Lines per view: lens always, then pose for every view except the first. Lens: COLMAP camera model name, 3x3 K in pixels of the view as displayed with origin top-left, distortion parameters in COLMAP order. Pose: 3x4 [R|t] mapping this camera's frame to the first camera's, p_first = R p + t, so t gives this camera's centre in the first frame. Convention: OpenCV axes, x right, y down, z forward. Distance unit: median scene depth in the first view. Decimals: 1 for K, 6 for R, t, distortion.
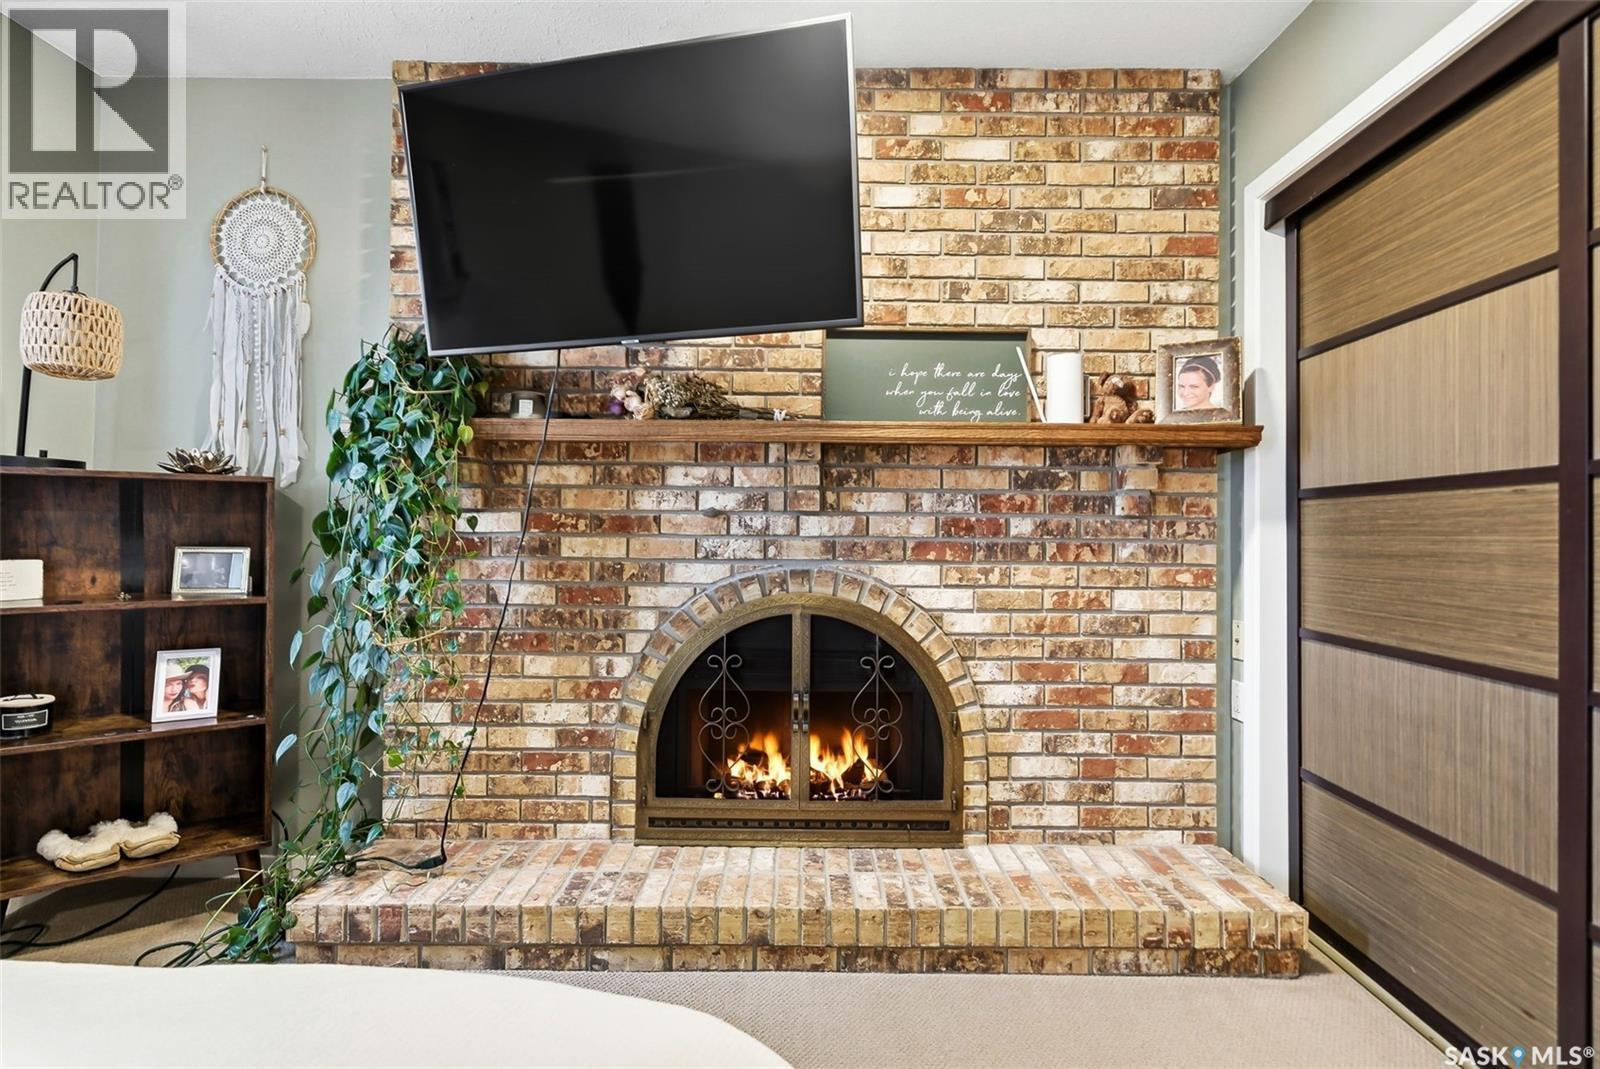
lens RADIAL K [[780.5, 0, 808.2], [0, 780.5, 531.4], [0, 0, 1]] dist [0.003642, 0.002614]
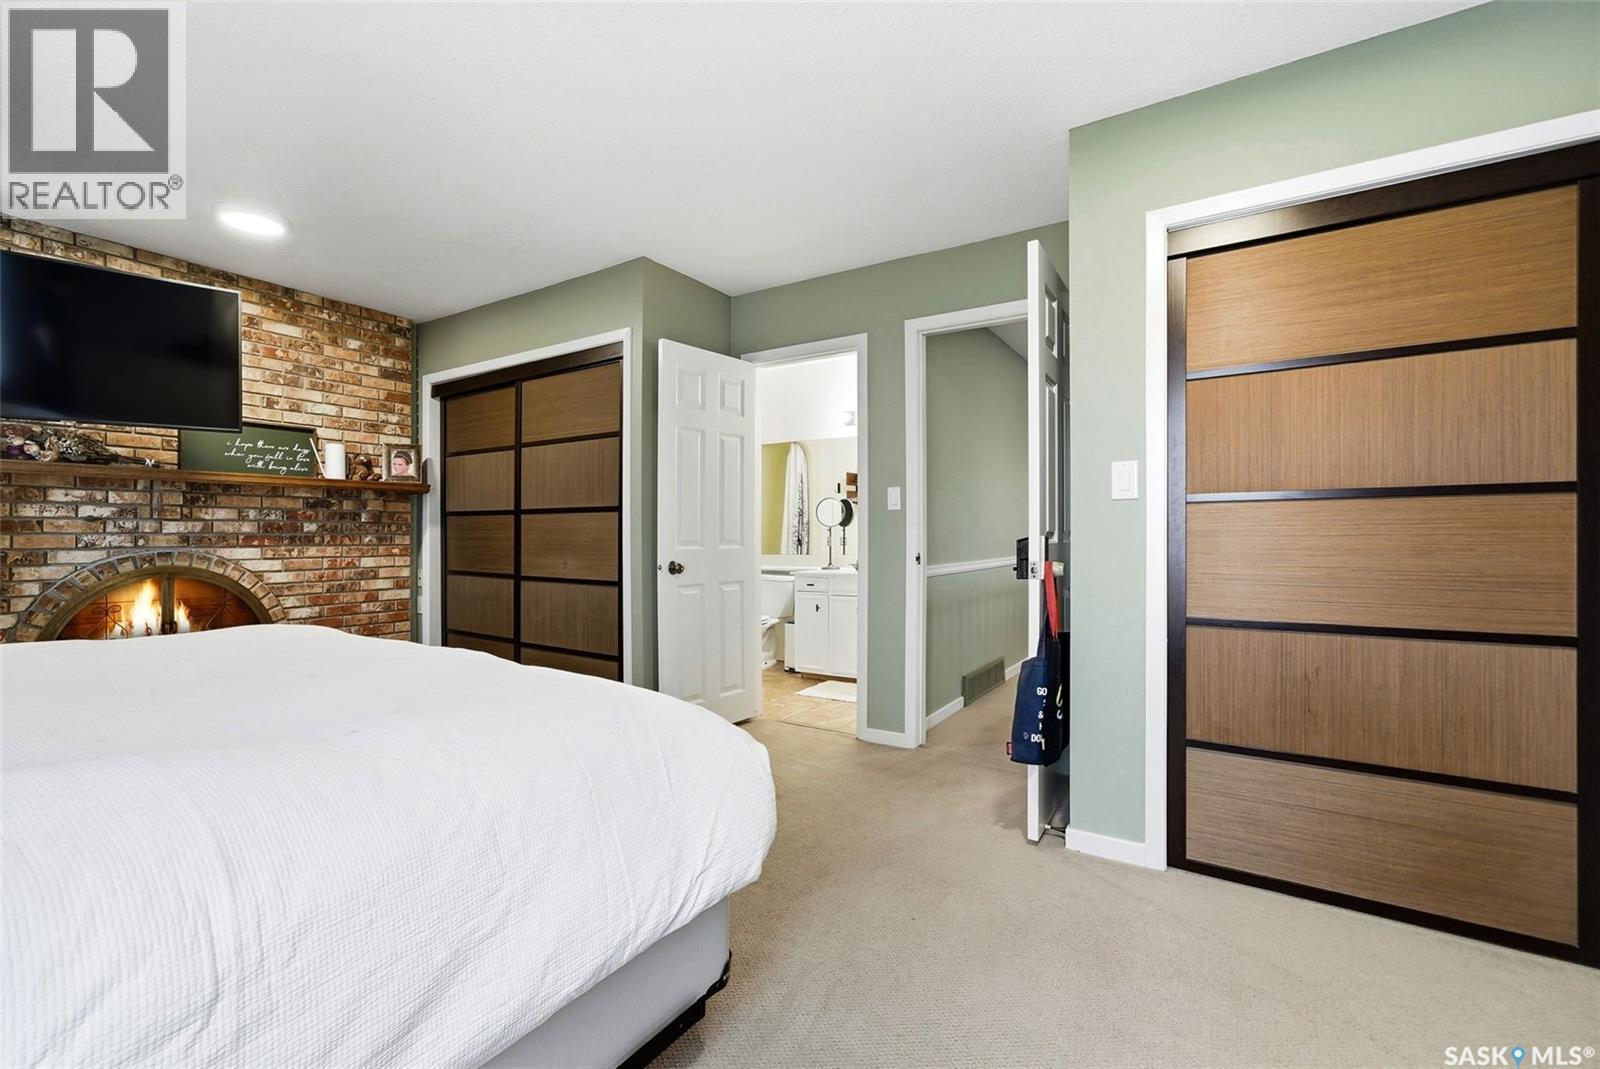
lens RADIAL K [[687.6, 0, 796.6], [0, 687.6, 528.2], [0, 0, 1]] dist [-0.000719, -0.000495]
pose [[0.547841, -0.002604, 0.836579, -0.508630], [-0.001335, 0.999991, 0.003987, -0.012412], [-0.836581, -0.003301, 0.547833, -0.984005]]
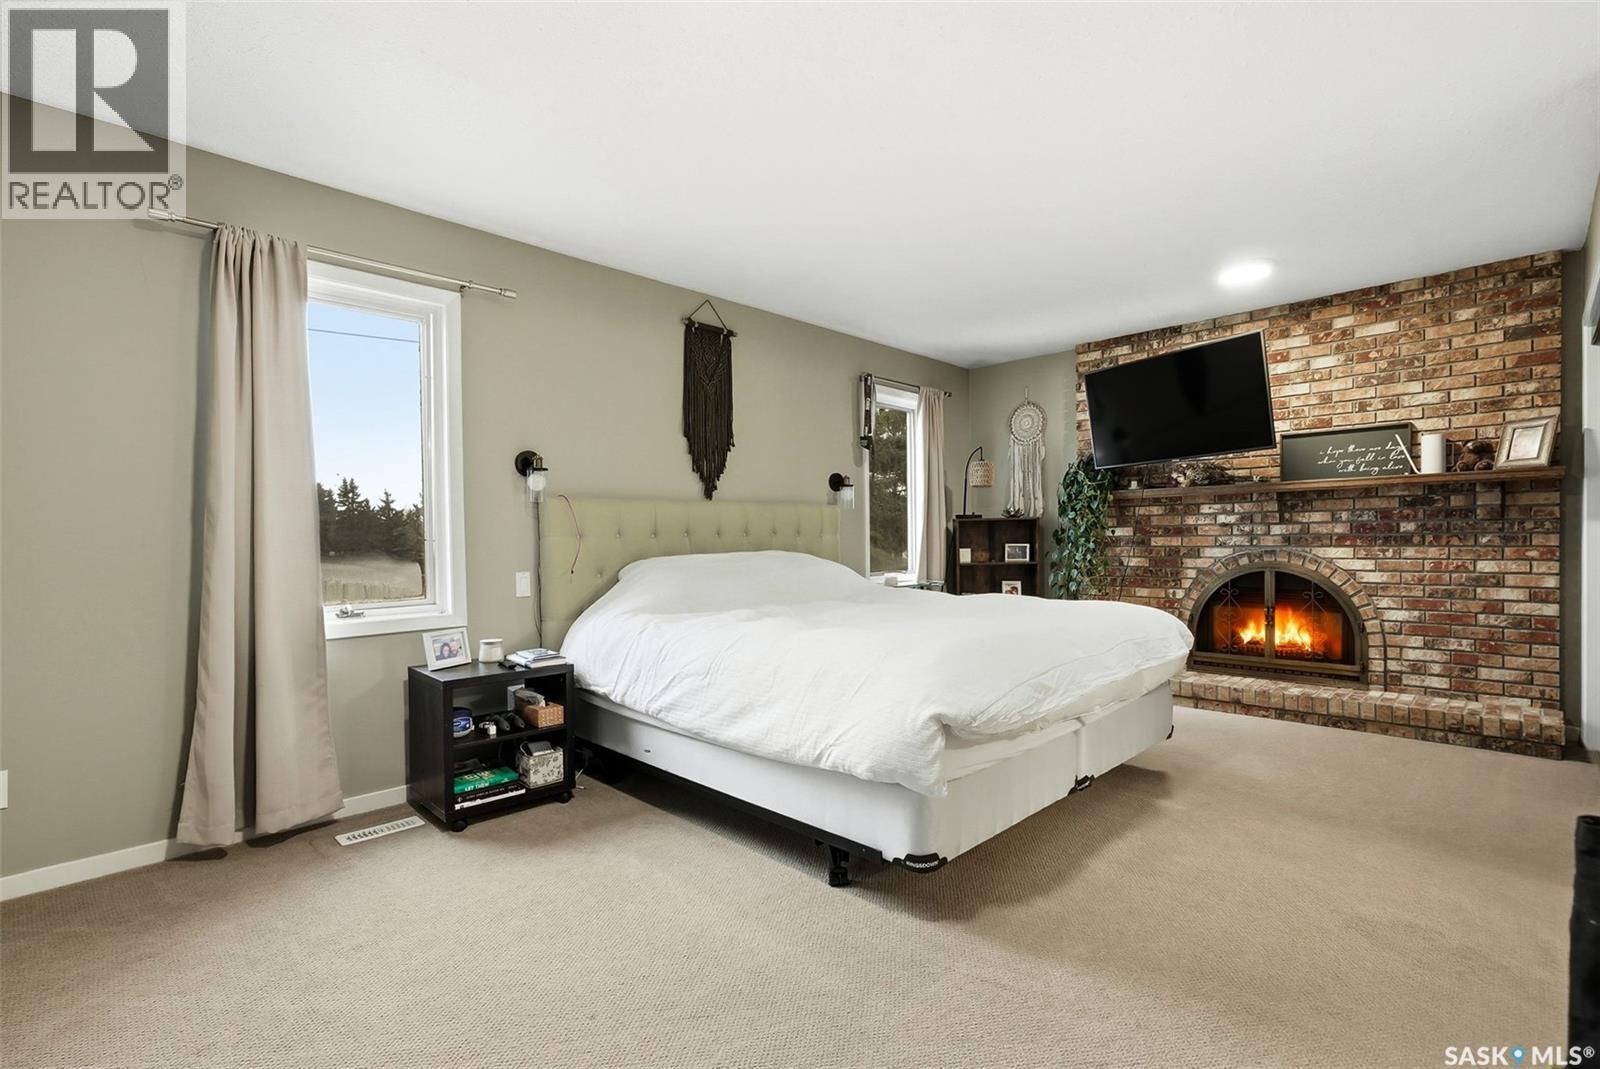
lens RADIAL K [[736.6, 0, 804.5], [0, 736.6, 543.1], [0, 0, 1]] dist [0.011944, 0.002334]
pose [[0.710431, -0.014812, -0.703611, 0.501149], [0.019742, 0.999804, -0.001113, 0.006372], [0.703490, -0.013100, 0.710585, -1.298203]]
